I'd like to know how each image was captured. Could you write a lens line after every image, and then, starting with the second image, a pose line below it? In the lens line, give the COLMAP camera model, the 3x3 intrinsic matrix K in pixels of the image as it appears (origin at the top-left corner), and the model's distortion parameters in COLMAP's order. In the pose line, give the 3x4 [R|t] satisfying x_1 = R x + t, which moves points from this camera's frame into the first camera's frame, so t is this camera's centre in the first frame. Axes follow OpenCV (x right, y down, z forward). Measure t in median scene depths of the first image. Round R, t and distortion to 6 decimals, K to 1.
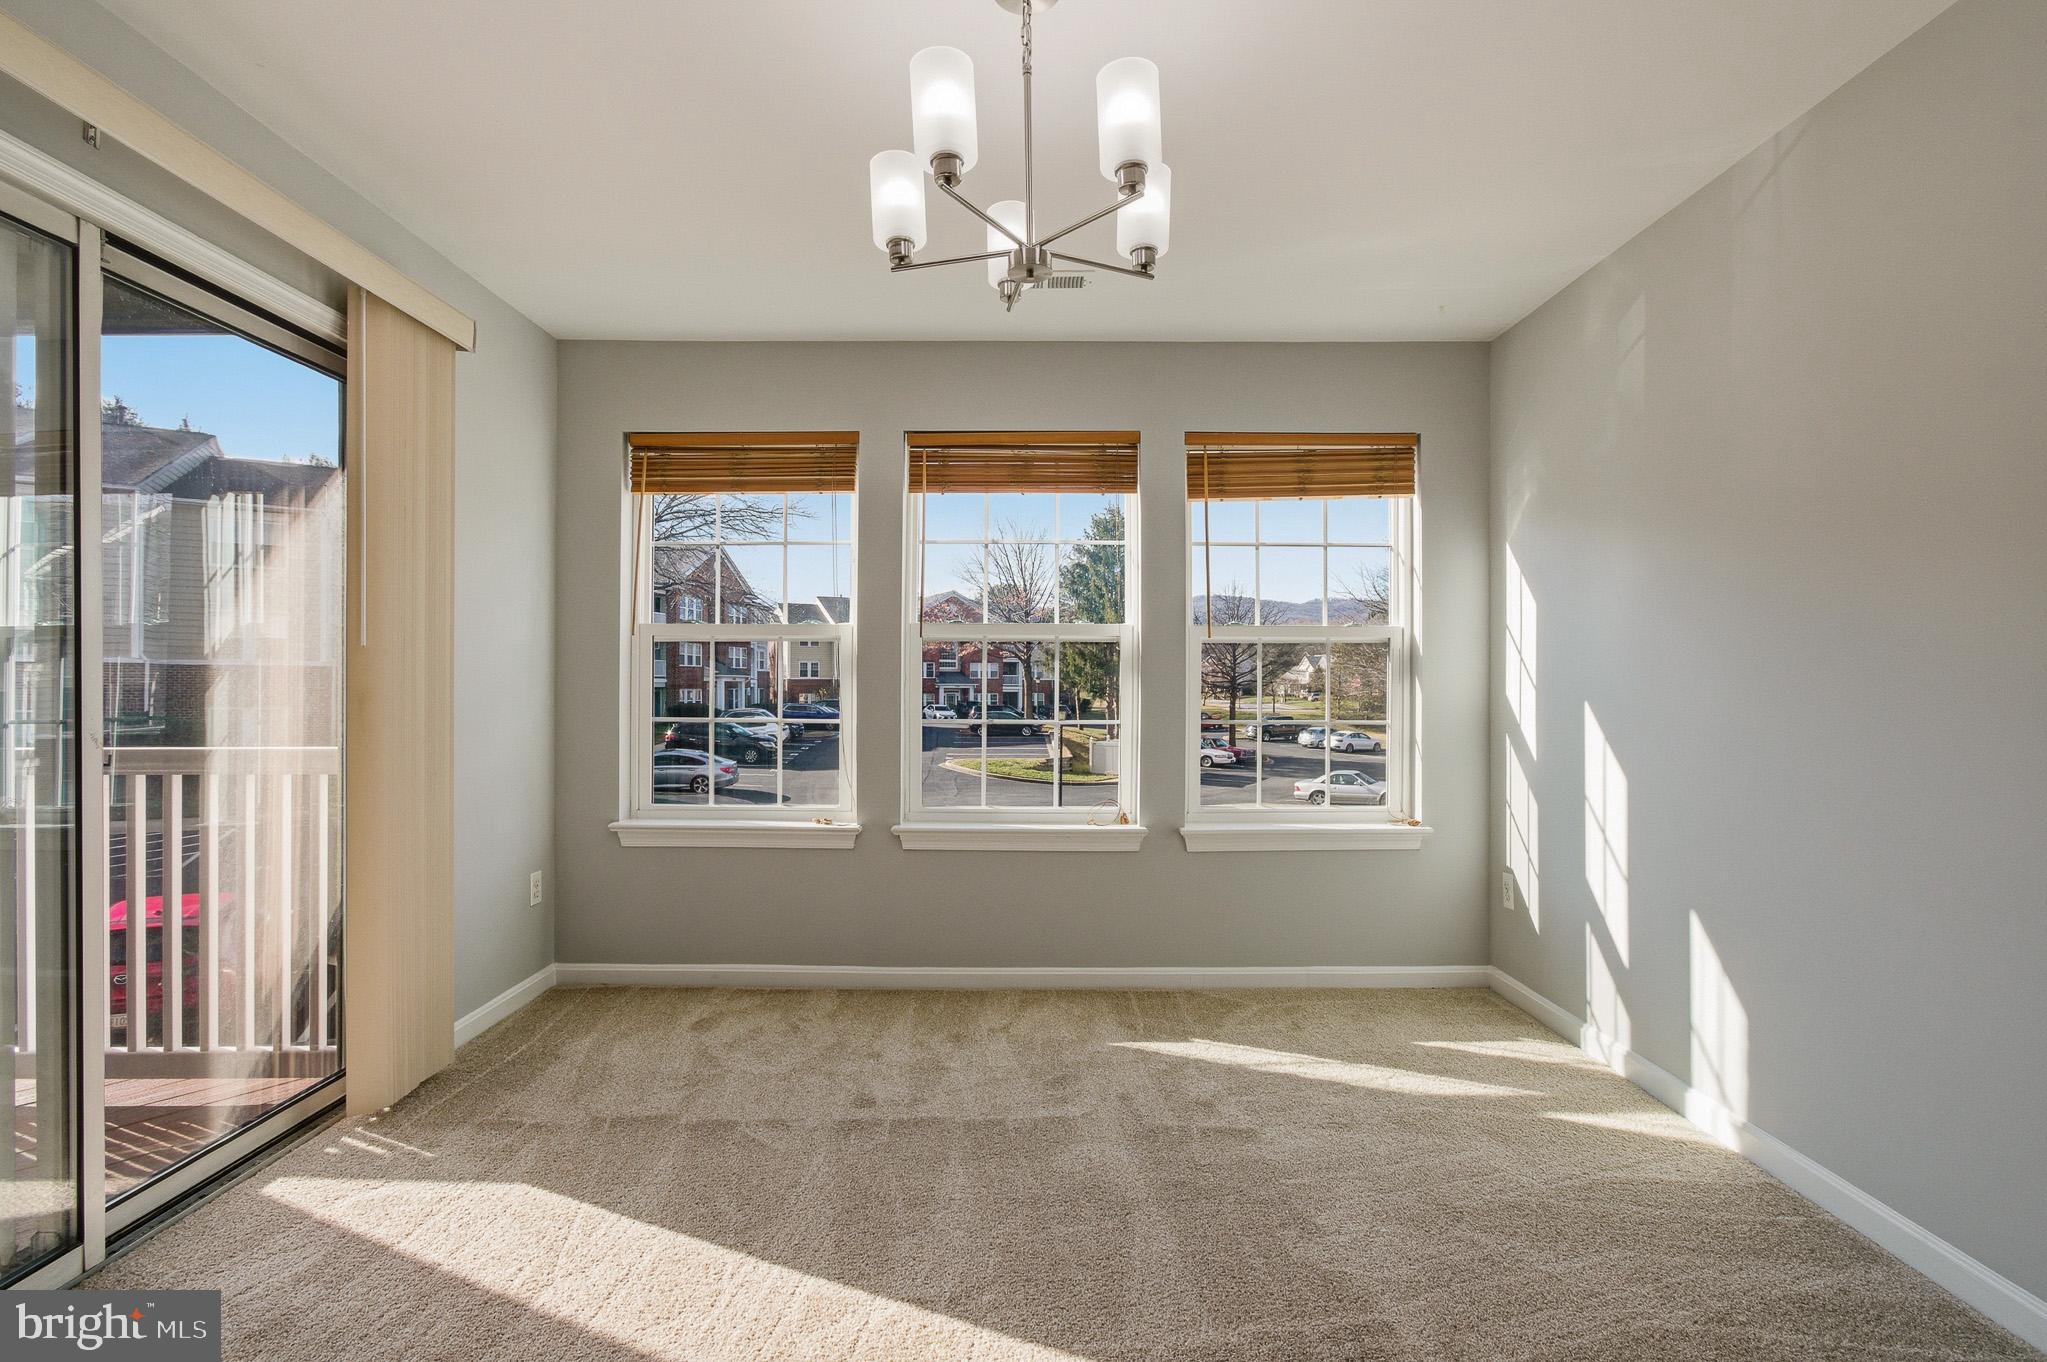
lens RADIAL K [[927.9, 0, 1021.8], [0, 927.9, 688.8], [0, 0, 1]] dist [-0.055511, 0.060799]
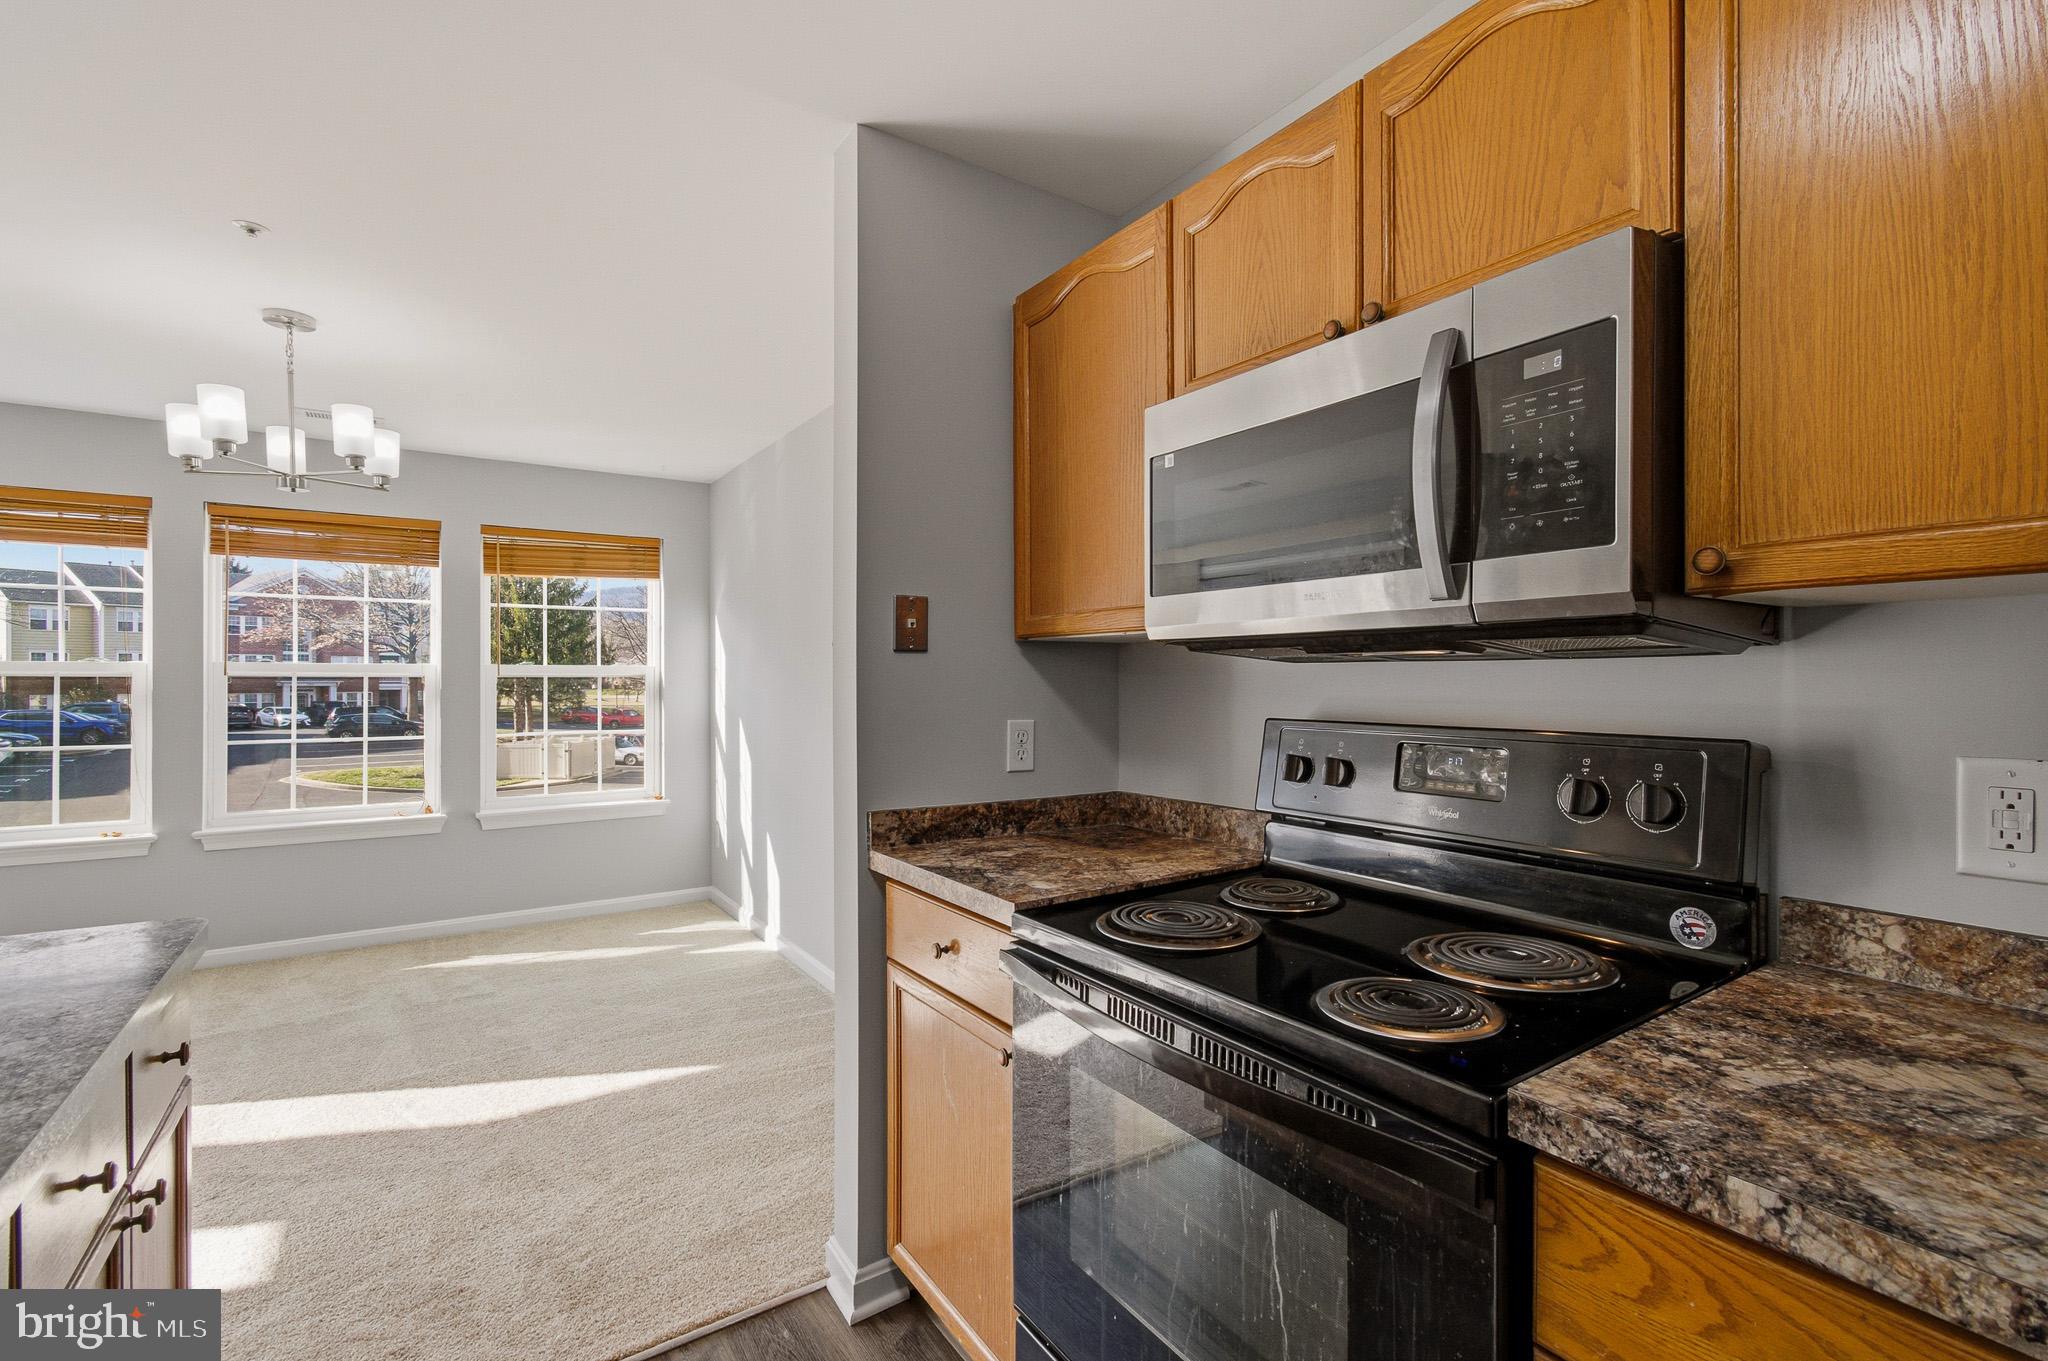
lens RADIAL K [[908.4, 0, 1036.6], [0, 908.4, 677.6], [0, 0, 1]] dist [0.001498, 0.000726]
pose [[0.824325, -0.002026, 0.566114, 0.096346], [0.005087, 0.999980, -0.003828, -0.042449], [-0.566094, 0.006036, 0.824318, -0.603911]]
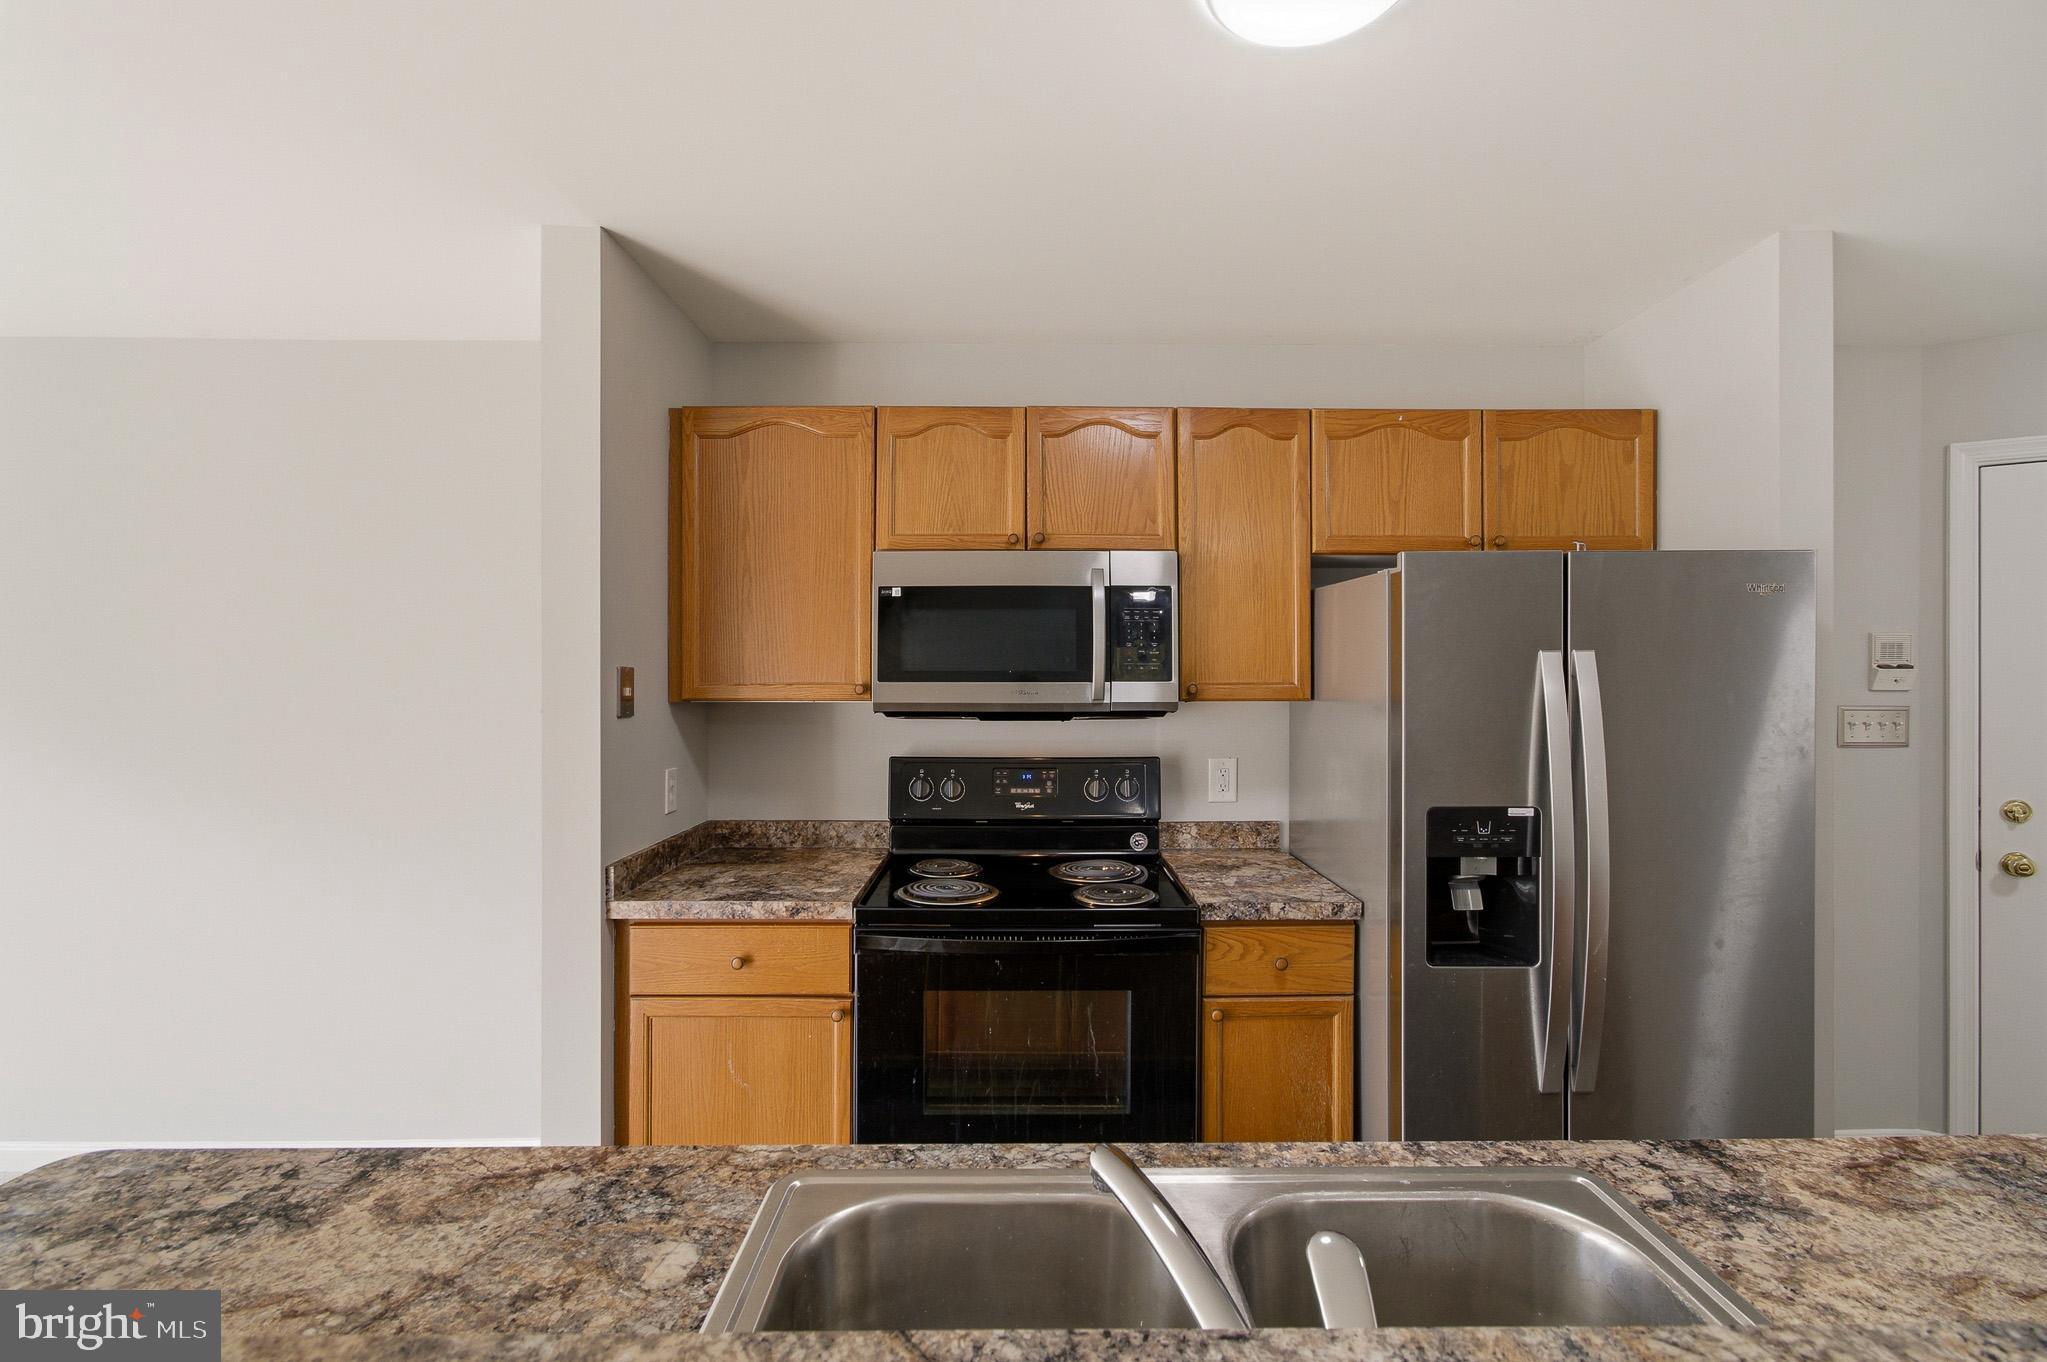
lens RADIAL K [[903.7, 0, 1023.5], [0, 903.7, 681.0], [0, 0, 1]] dist [-0.001241, -0.000917]
pose [[-0.009530, -0.002308, 0.999952, -0.276333], [0.001684, 0.999996, 0.002324, -0.086555], [-0.999953, 0.001707, -0.009527, -0.355192]]
